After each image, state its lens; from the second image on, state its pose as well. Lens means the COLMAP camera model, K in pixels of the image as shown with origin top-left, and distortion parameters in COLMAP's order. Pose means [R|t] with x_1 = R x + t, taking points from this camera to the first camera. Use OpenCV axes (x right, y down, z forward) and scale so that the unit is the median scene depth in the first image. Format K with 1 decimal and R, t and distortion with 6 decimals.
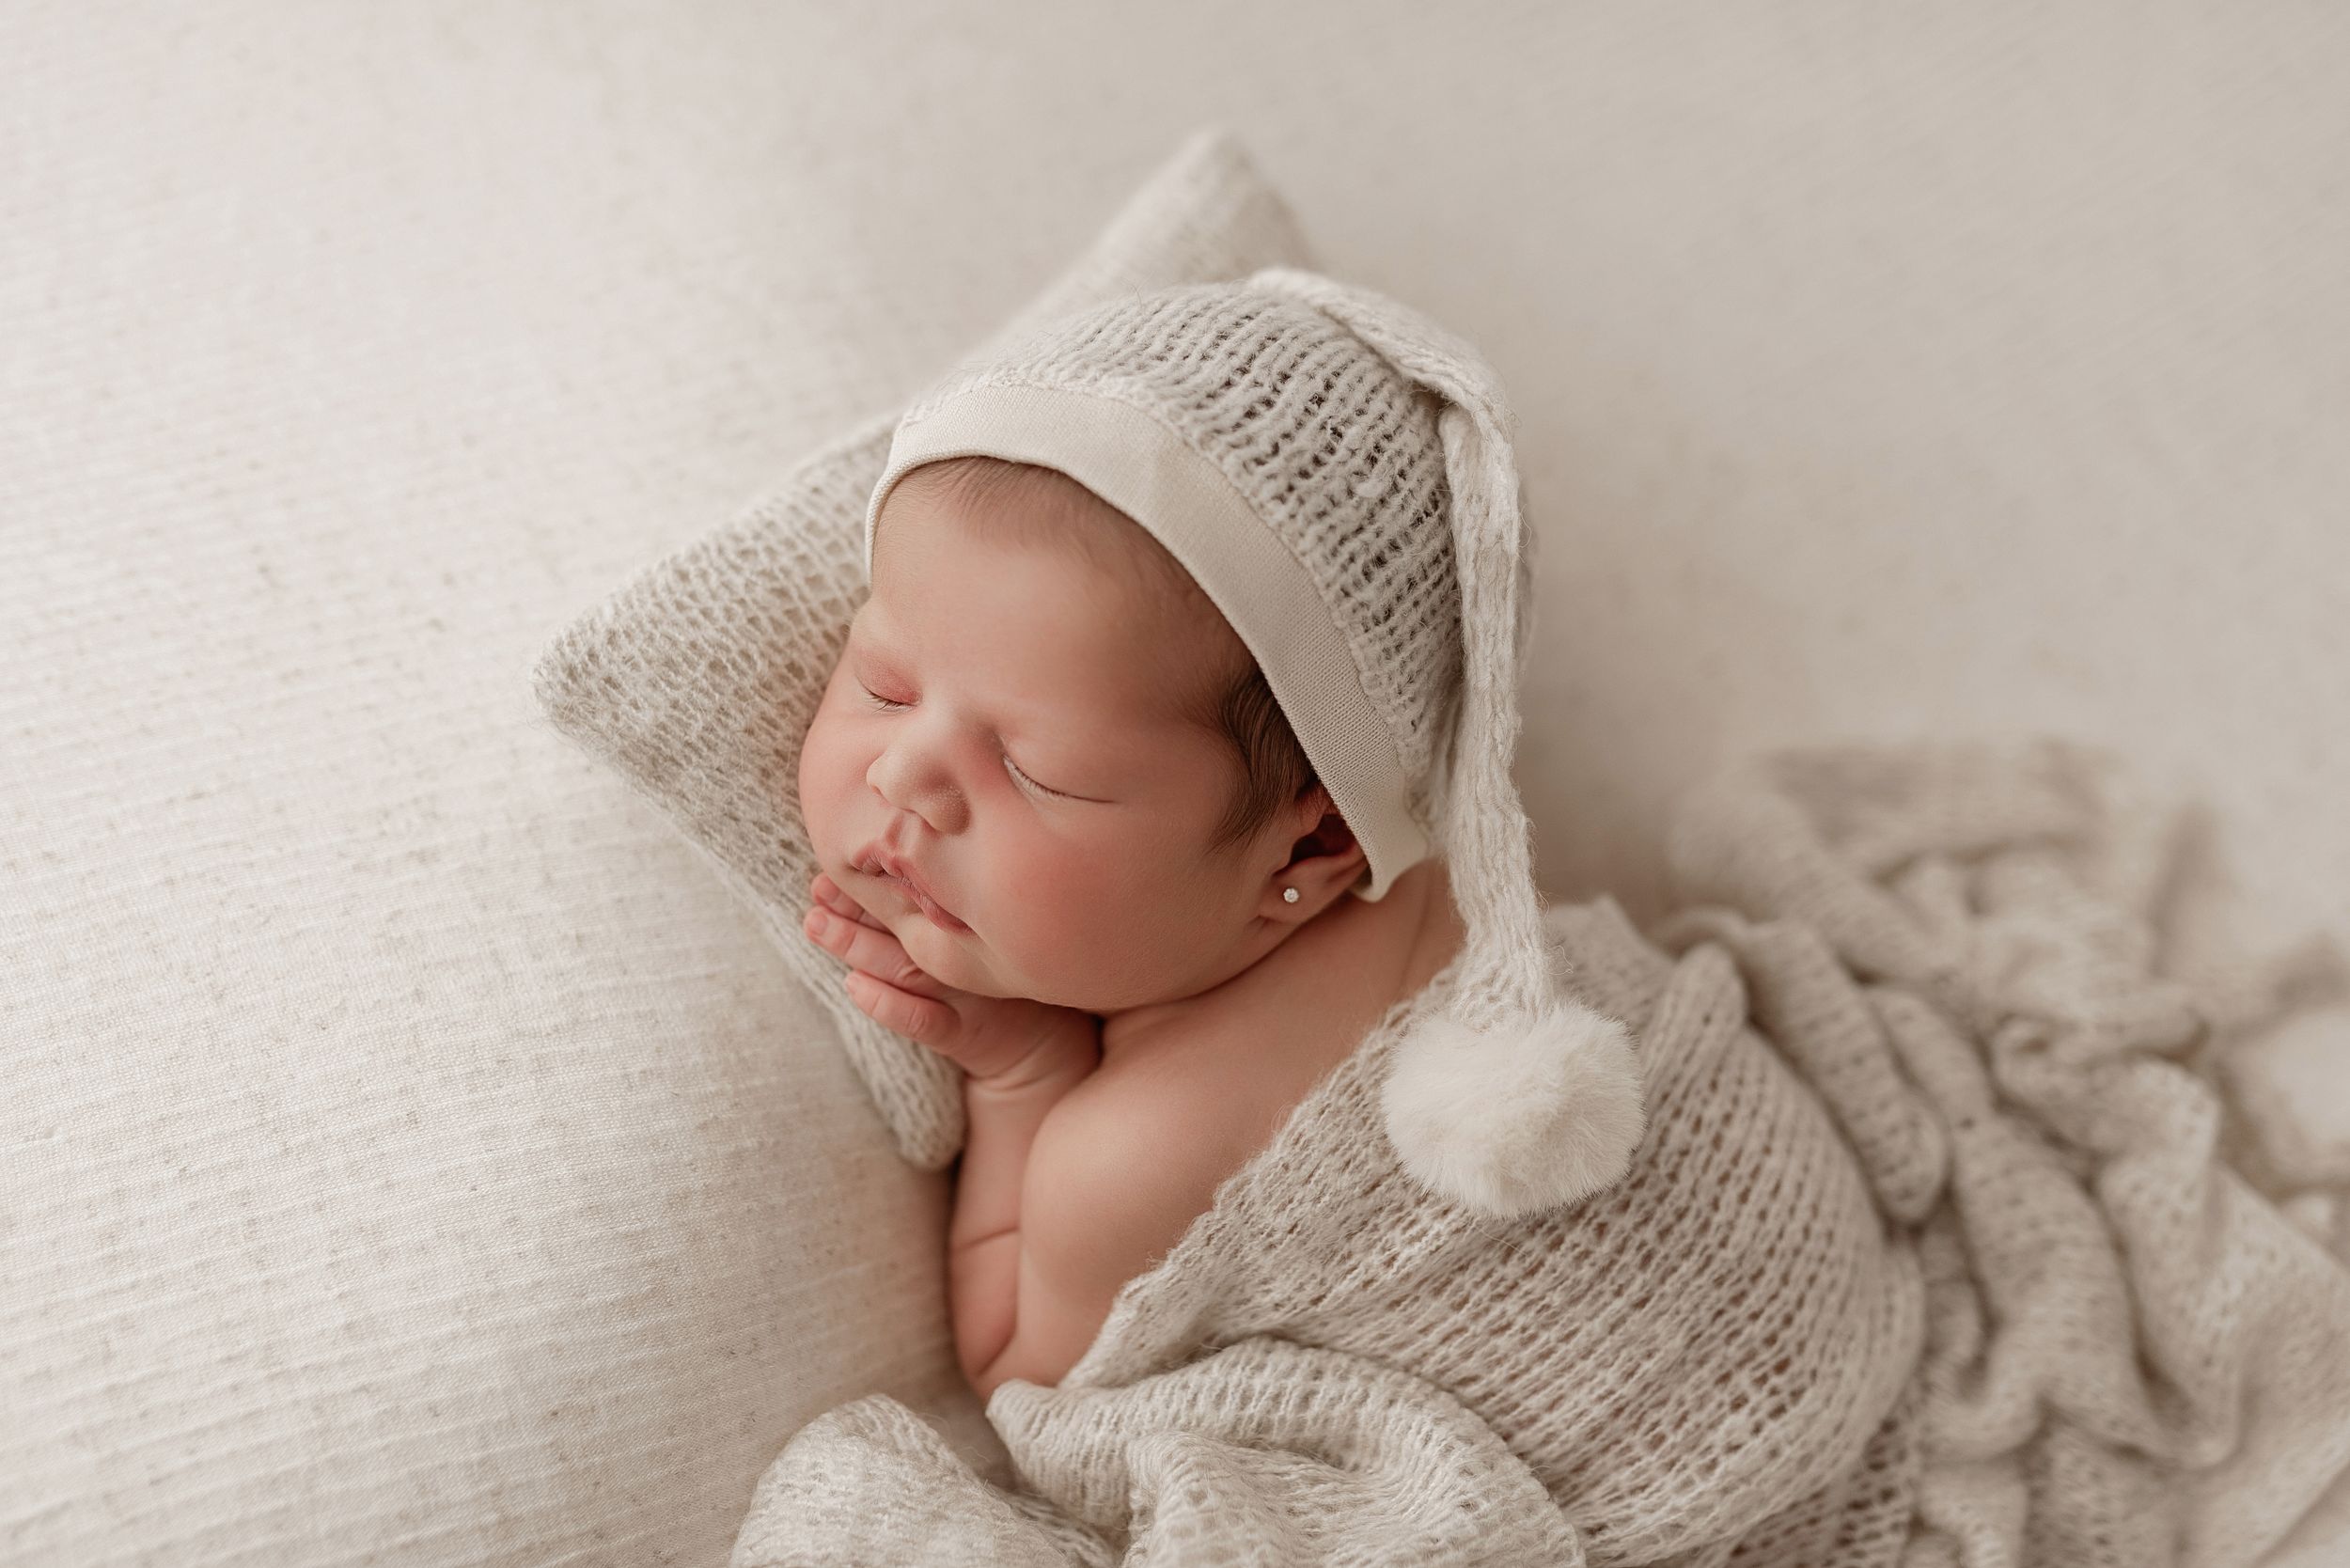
lens RADIAL K [[1922.2, 0, 1209.2], [0, 1922.2, 782.8], [0, 0, 1]] dist [-0.021265, 0.002536]
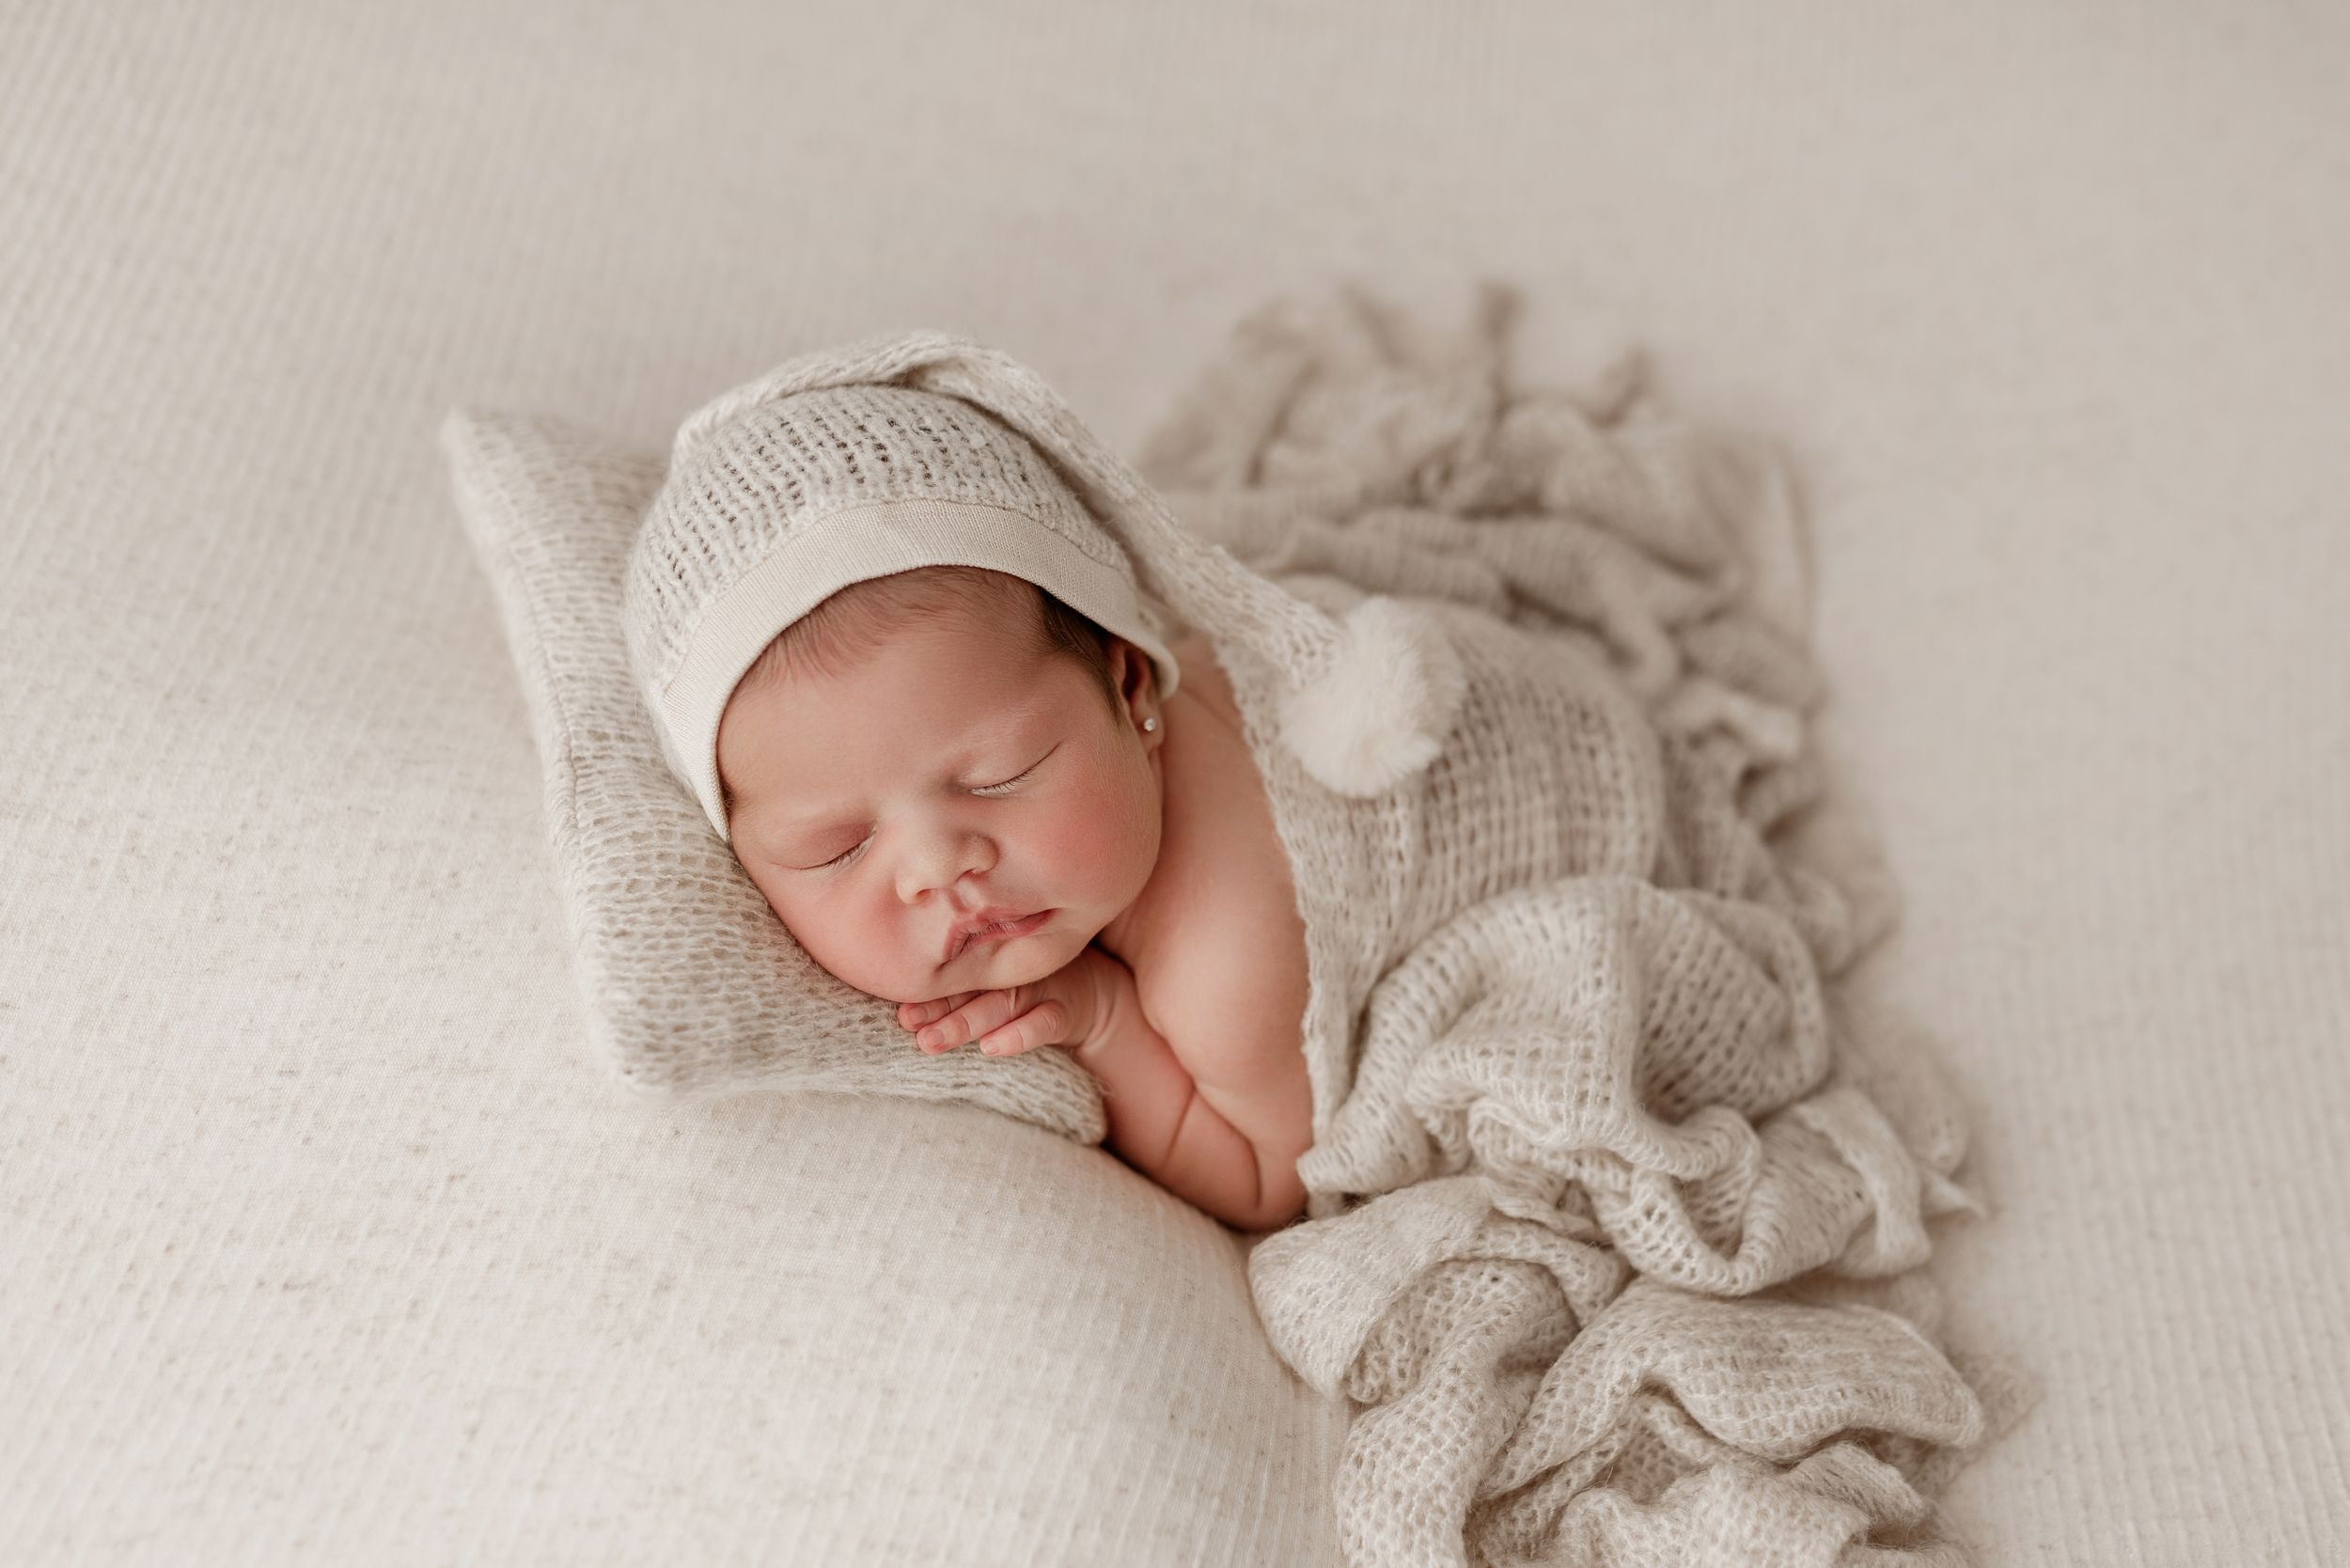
lens RADIAL K [[1922.2, 0, 1209.2], [0, 1922.2, 782.8], [0, 0, 1]] dist [-0.021265, 0.002536]
pose [[0.567543, -0.743025, 0.354695, -0.405055], [0.740863, 0.648808, 0.173696, -0.105052], [-0.359190, 0.164201, 0.918706, -0.153831]]
